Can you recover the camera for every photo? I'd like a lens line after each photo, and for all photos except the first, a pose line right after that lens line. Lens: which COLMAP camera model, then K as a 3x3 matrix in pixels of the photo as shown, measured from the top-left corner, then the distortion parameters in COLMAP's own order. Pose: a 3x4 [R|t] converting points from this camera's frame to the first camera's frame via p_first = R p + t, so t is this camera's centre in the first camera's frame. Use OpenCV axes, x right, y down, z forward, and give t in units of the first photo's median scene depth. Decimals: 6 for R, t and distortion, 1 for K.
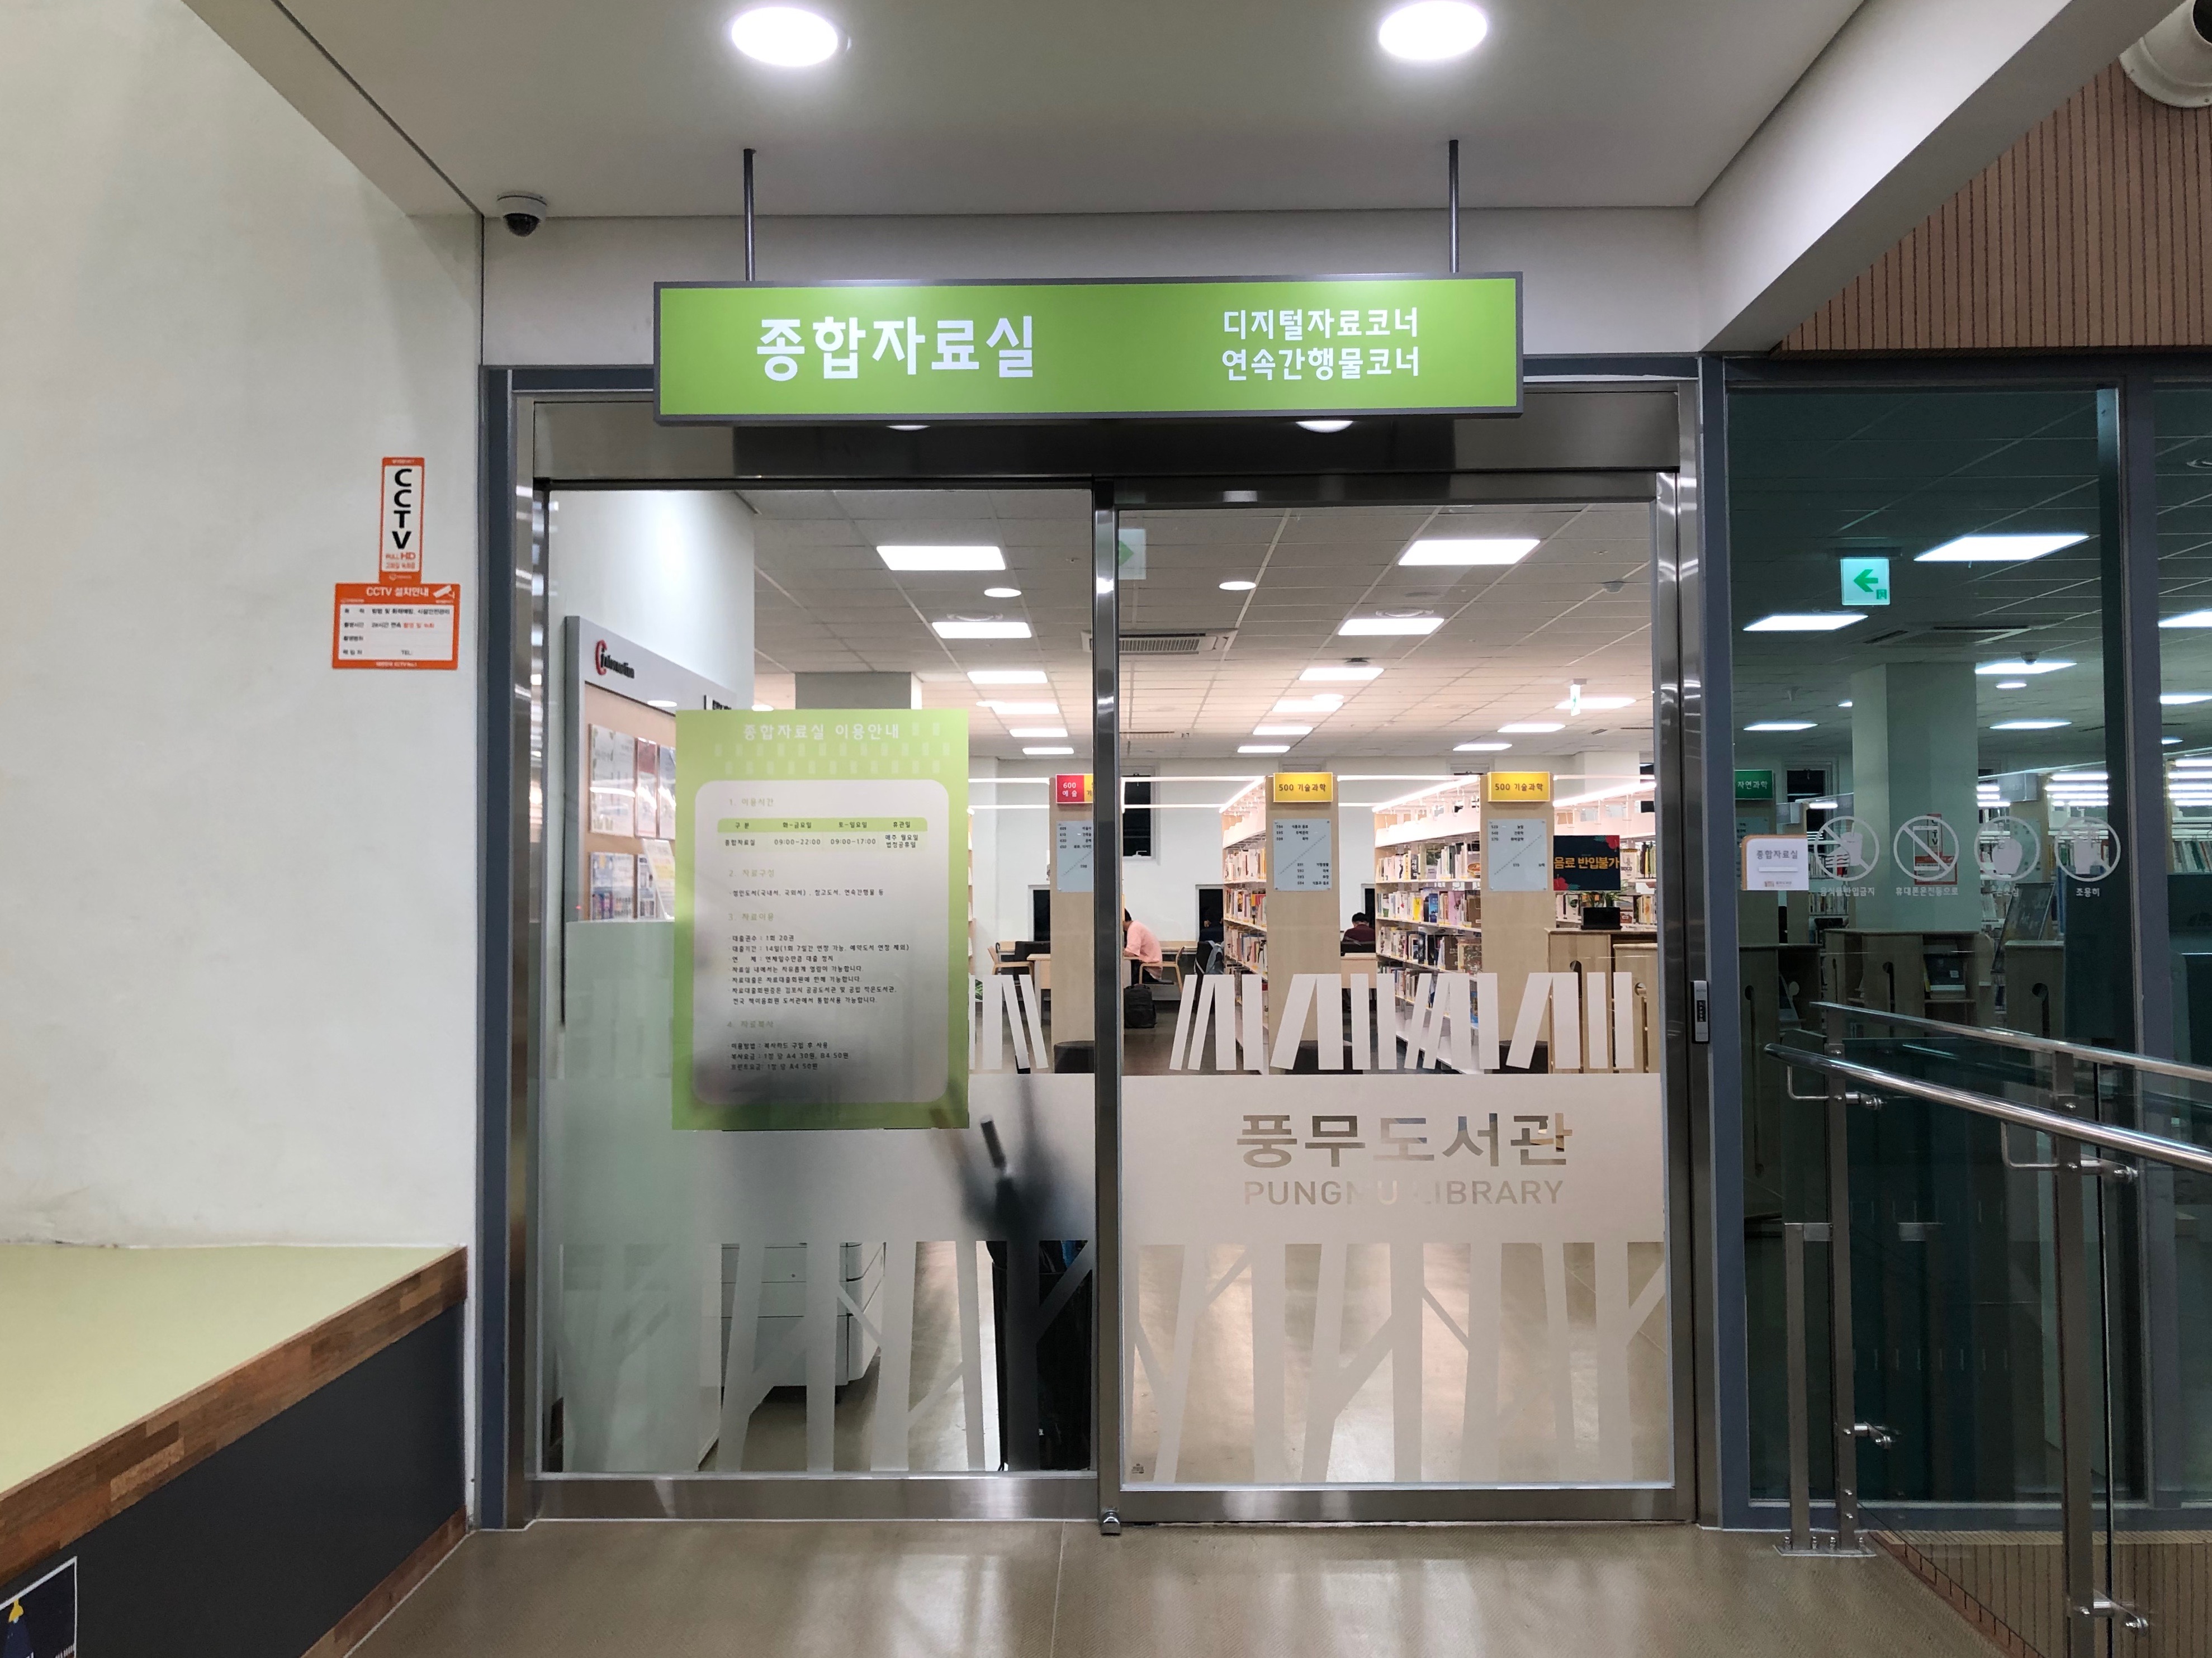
lens RADIAL K [[1816.6, 0, 1112.7], [0, 1816.6, 794.6], [0, 0, 1]] dist [0.000225, -0.001273]
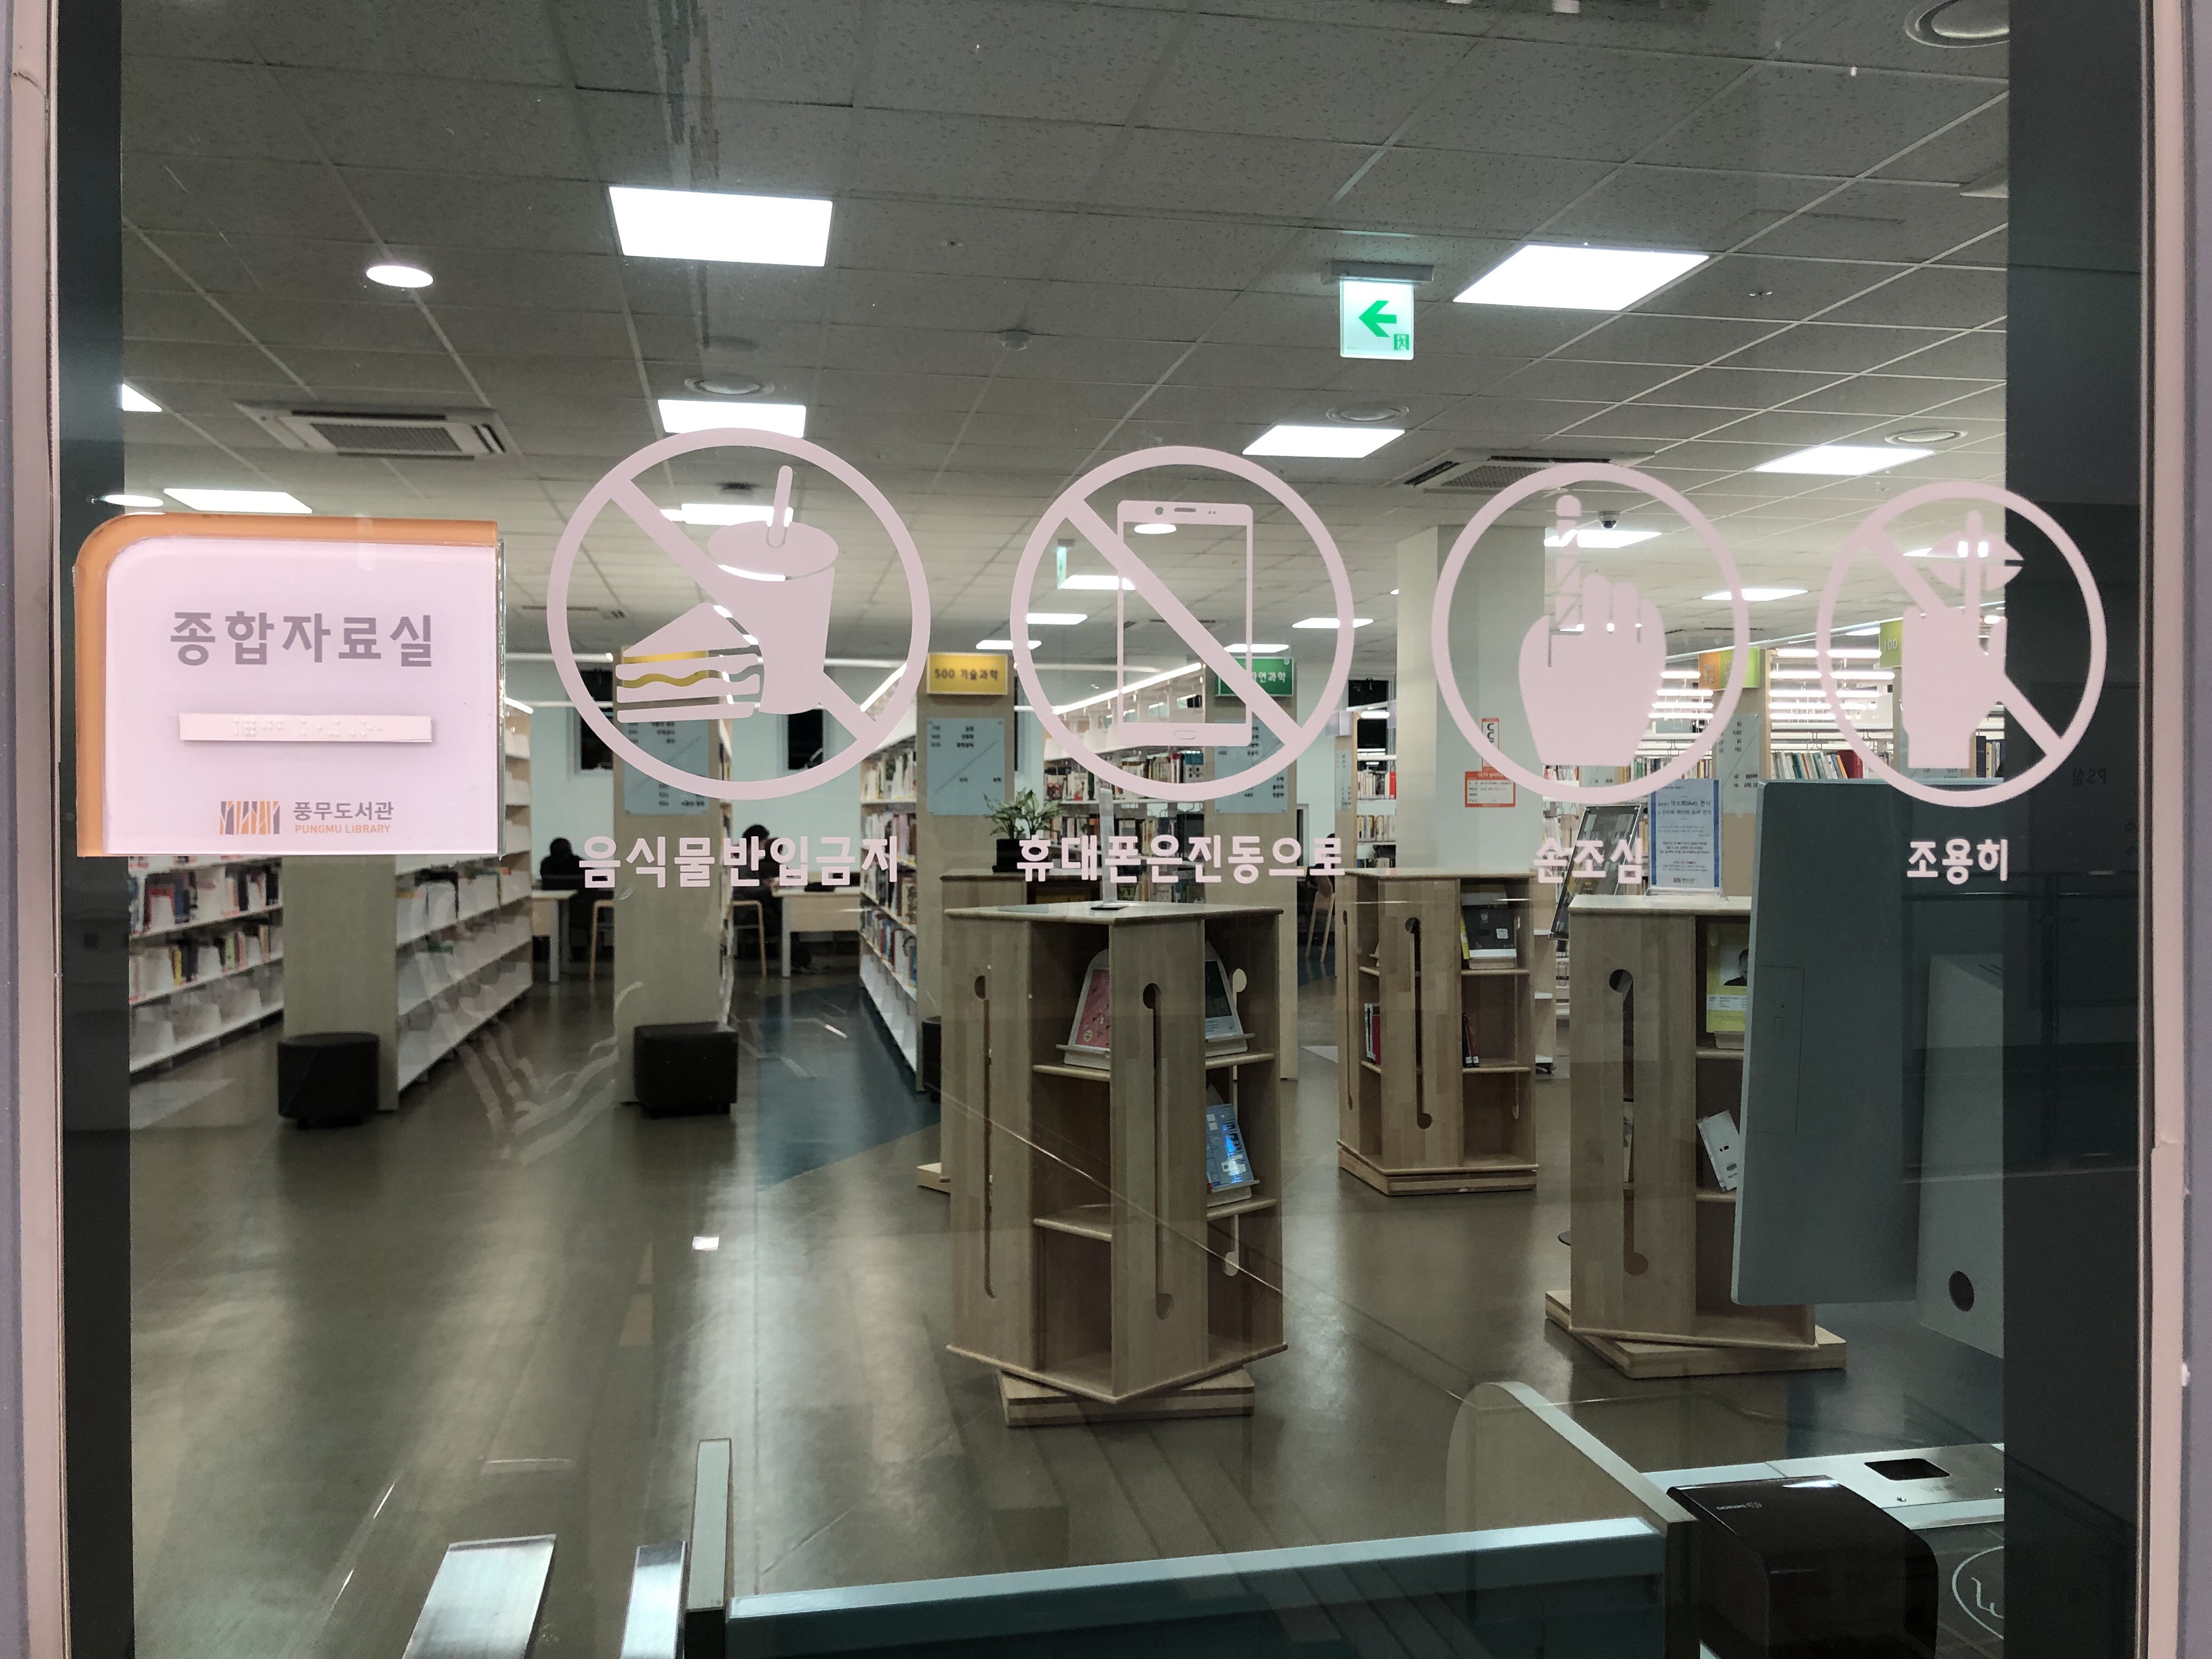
lens RADIAL K [[1816.6, 0, 1102.0], [0, 1816.6, 826.1], [0, 0, 1]] dist [0.000225, -0.001273]
pose [[0.979479, -0.001037, 0.201544, 0.196438], [-0.011349, 0.998116, 0.060290, 0.019031], [-0.201227, -0.061340, 0.977622, 0.400044]]
